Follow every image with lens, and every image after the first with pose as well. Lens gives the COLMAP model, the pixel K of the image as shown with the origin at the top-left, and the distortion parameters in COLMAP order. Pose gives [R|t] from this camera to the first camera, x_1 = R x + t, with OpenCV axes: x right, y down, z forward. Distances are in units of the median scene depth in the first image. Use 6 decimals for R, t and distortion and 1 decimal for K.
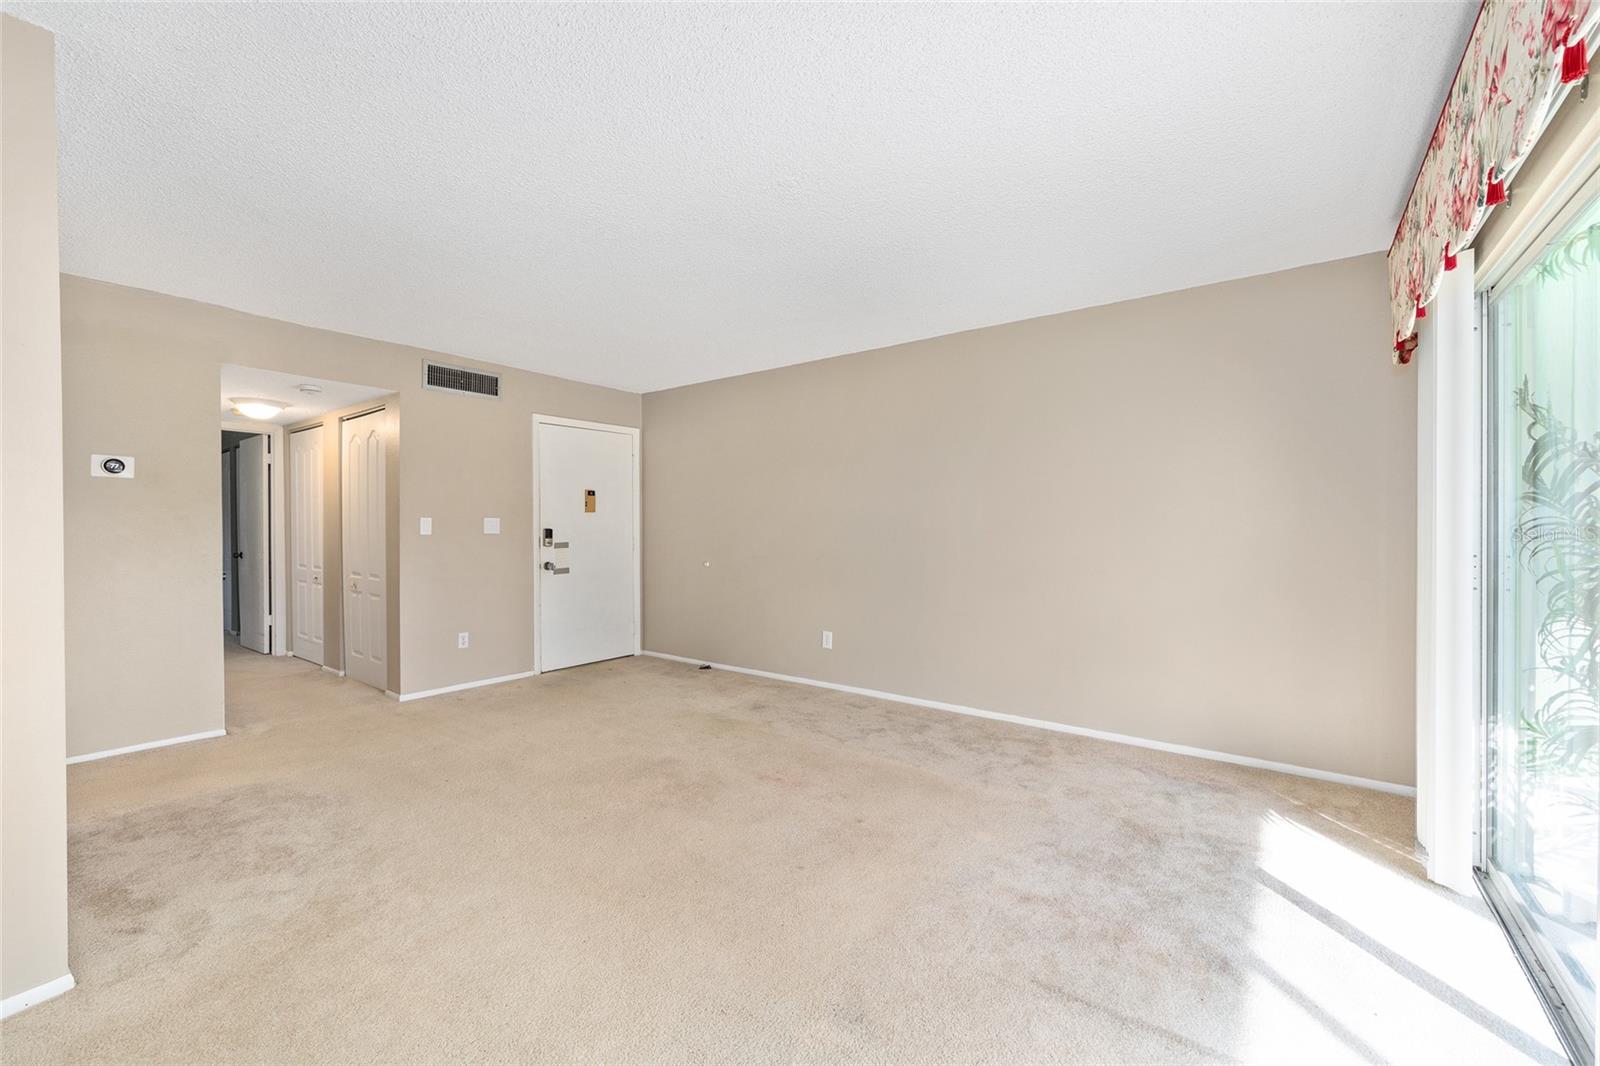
lens RADIAL K [[642.5, 0, 794.8], [0, 642.5, 526.6], [0, 0, 1]] dist [0.000878, 0.000150]
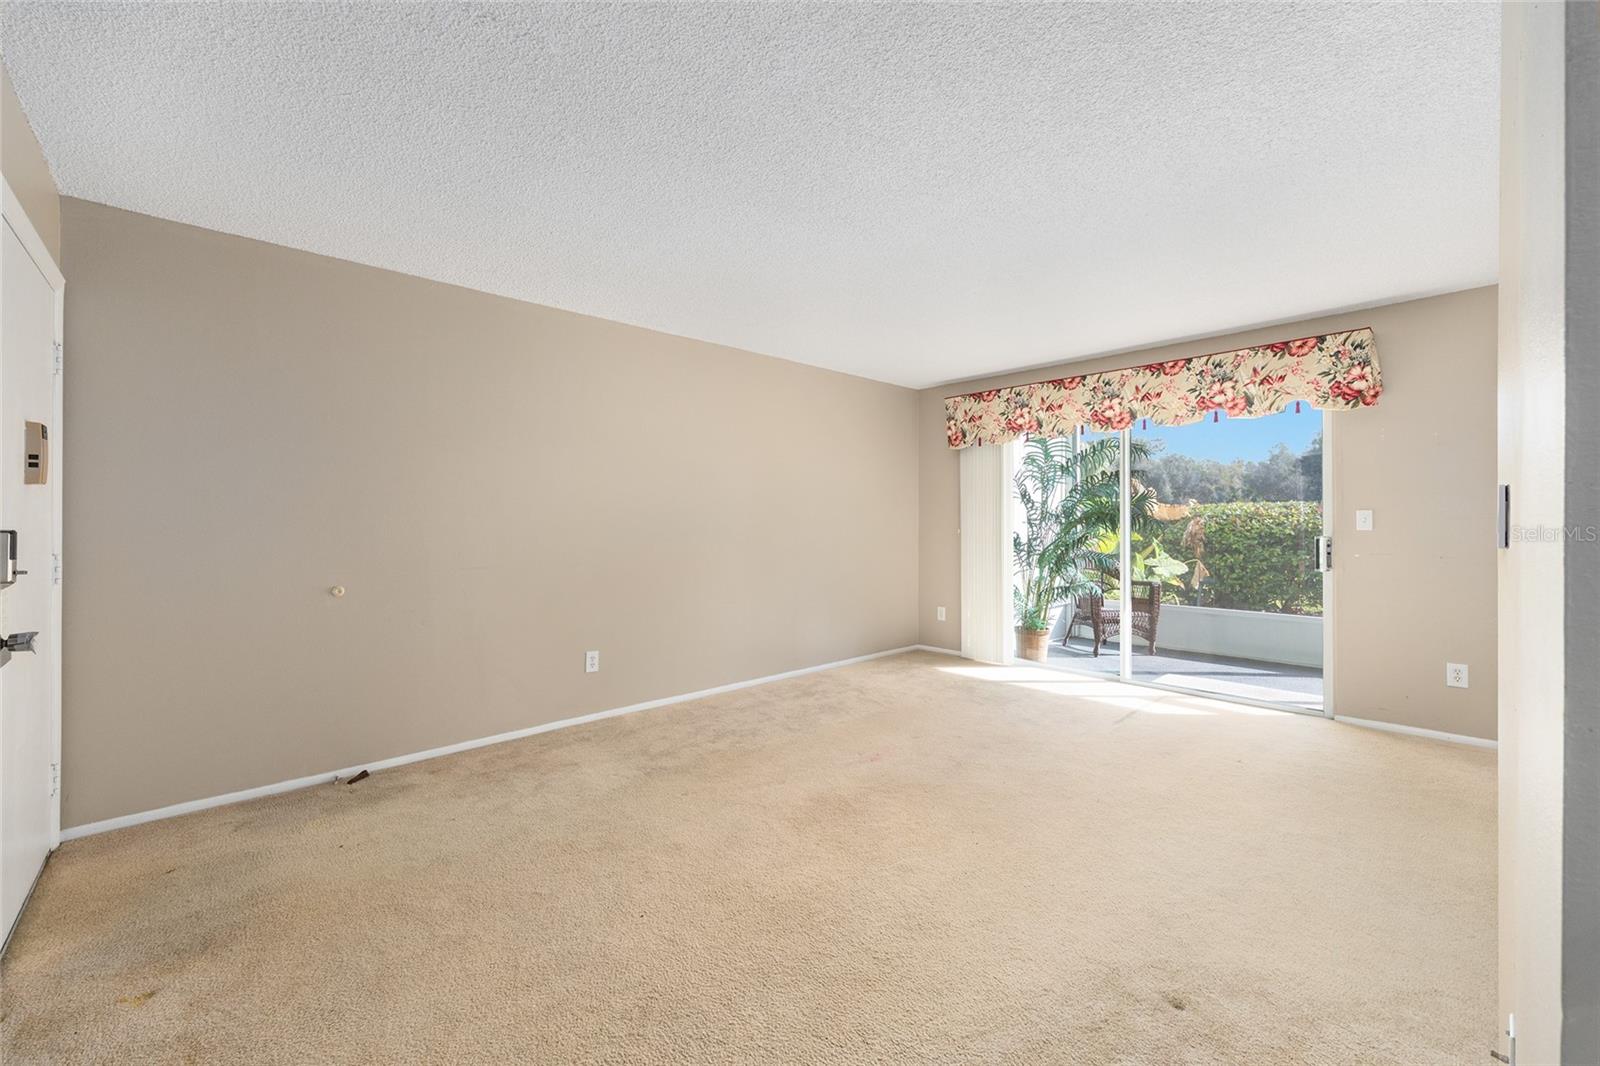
lens RADIAL K [[642.5, 0, 794.8], [0, 642.5, 526.6], [0, 0, 1]] dist [0.000878, 0.000150]
pose [[0.162635, 0.000831, 0.986686, -0.649467], [-0.000722, 0.999999, -0.000723, 0.001963], [-0.986686, -0.000595, 0.162635, 0.550034]]
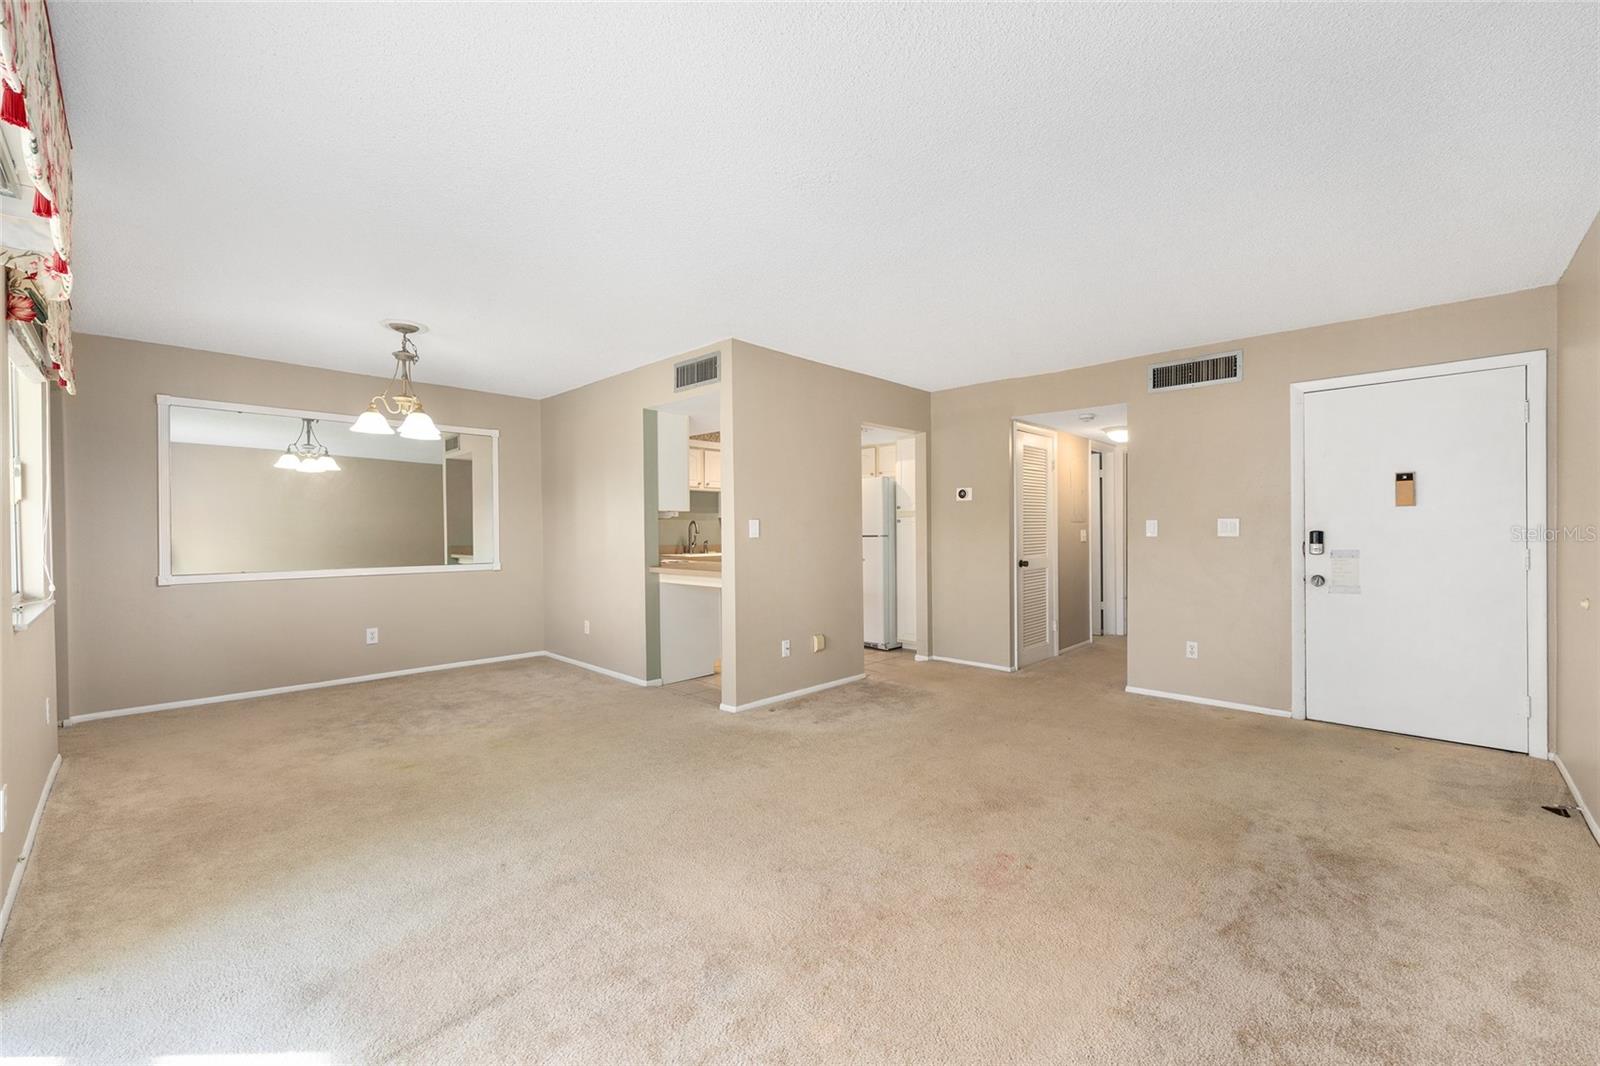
lens RADIAL K [[637.9, 0, 807.5], [0, 637.9, 530.2], [0, 0, 1]] dist [0.001795, 0.000005]
pose [[-0.103580, 0.001346, -0.994620, 0.423593], [0.005160, 0.999986, 0.000816, -0.001210], [0.994608, -0.005048, -0.103586, 0.487596]]
